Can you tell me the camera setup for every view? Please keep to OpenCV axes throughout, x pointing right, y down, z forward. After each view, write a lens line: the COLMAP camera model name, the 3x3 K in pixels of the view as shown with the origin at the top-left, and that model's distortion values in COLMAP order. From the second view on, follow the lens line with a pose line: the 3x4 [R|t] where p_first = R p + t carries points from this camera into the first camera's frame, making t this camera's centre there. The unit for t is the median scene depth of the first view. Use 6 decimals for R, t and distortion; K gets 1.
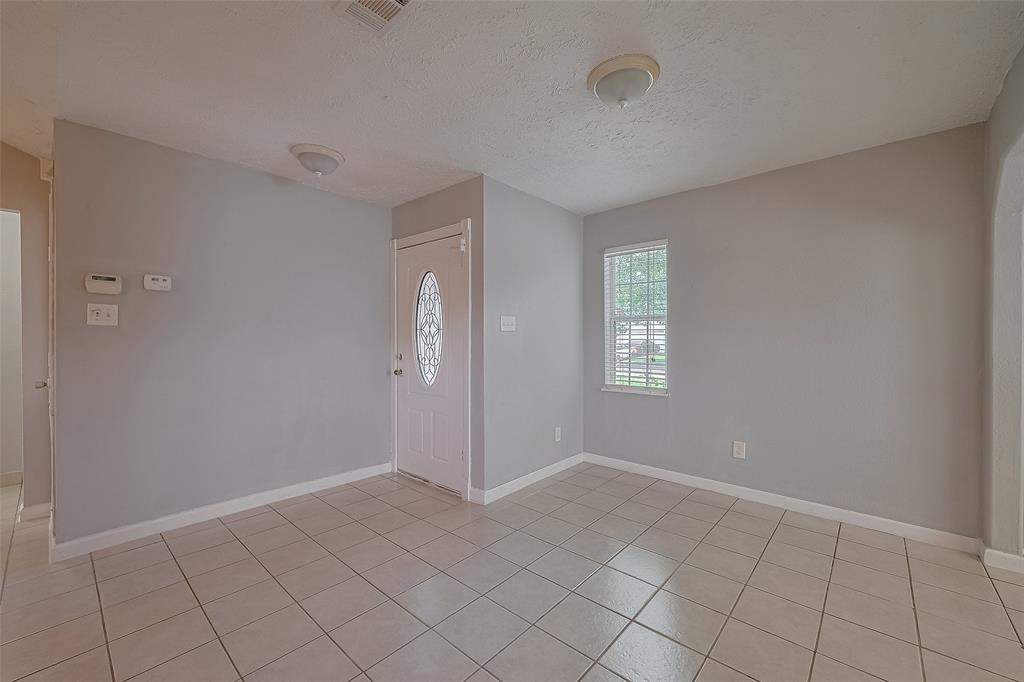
lens RADIAL K [[414.1, 0, 505.6], [0, 414.1, 341.5], [0, 0, 1]] dist [-0.002622, 0.000499]
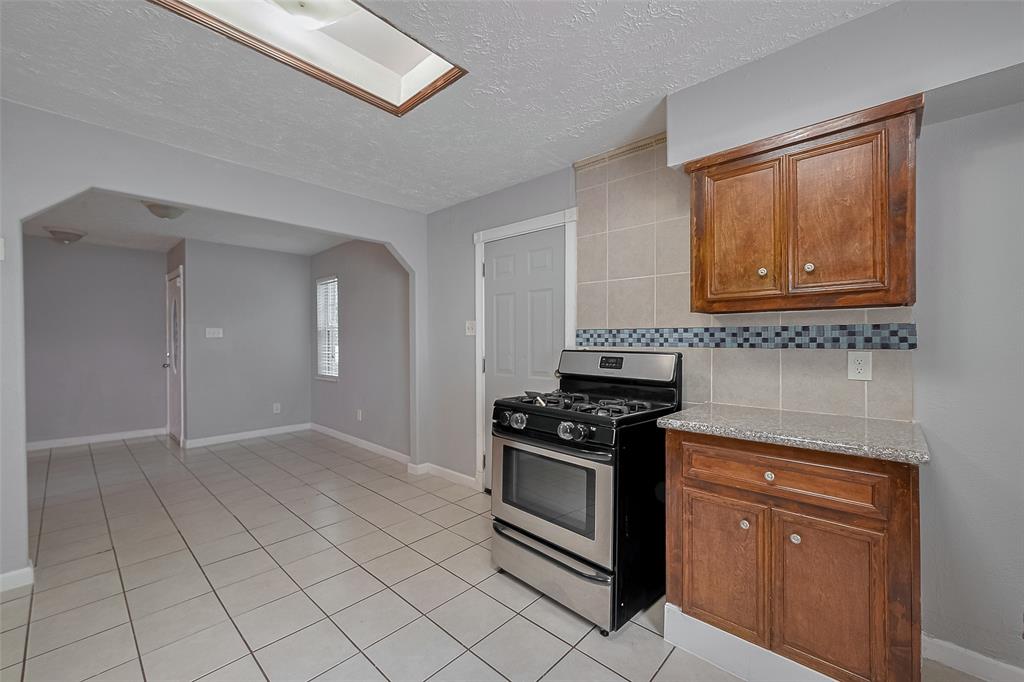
lens RADIAL K [[414.1, 0, 501.4], [0, 414.1, 338.8], [0, 0, 1]] dist [-0.002622, 0.000499]
pose [[0.999729, -0.004029, -0.022942, 0.994888], [0.003878, 0.999971, -0.006615, -0.005804], [0.022968, 0.006524, 0.999715, -0.456925]]
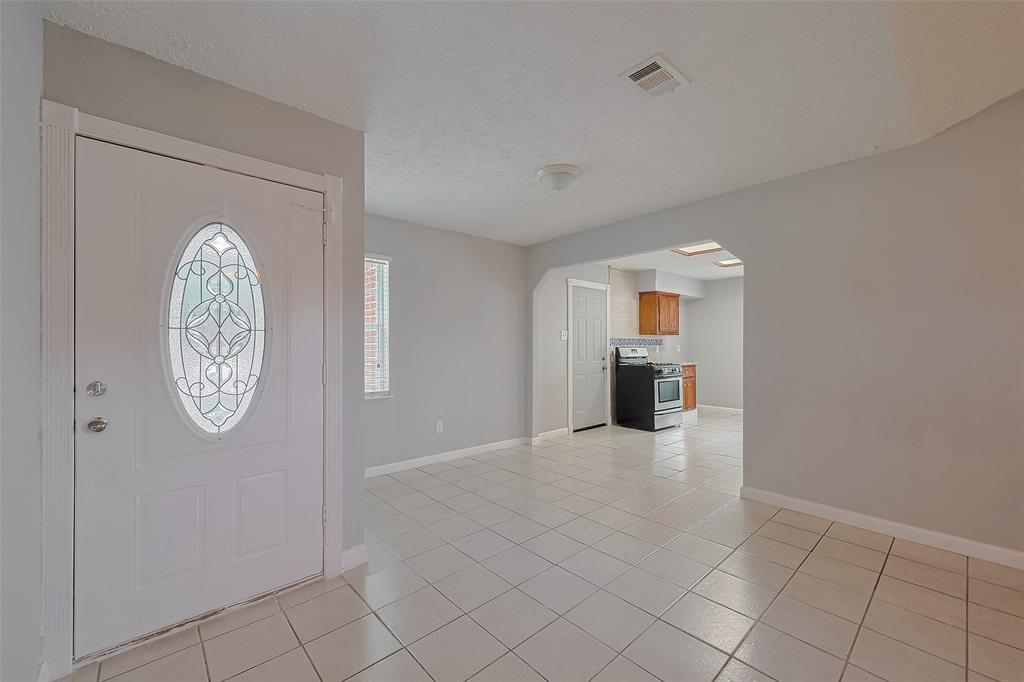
lens RADIAL K [[414.1, 0, 521.4], [0, 414.1, 344.7], [0, 0, 1]] dist [-0.002622, 0.000499]
pose [[0.080740, -0.000867, 0.996735, -0.697172], [0.011788, 0.999931, -0.000085, -0.004440], [-0.996666, 0.011757, 0.080744, 0.563597]]
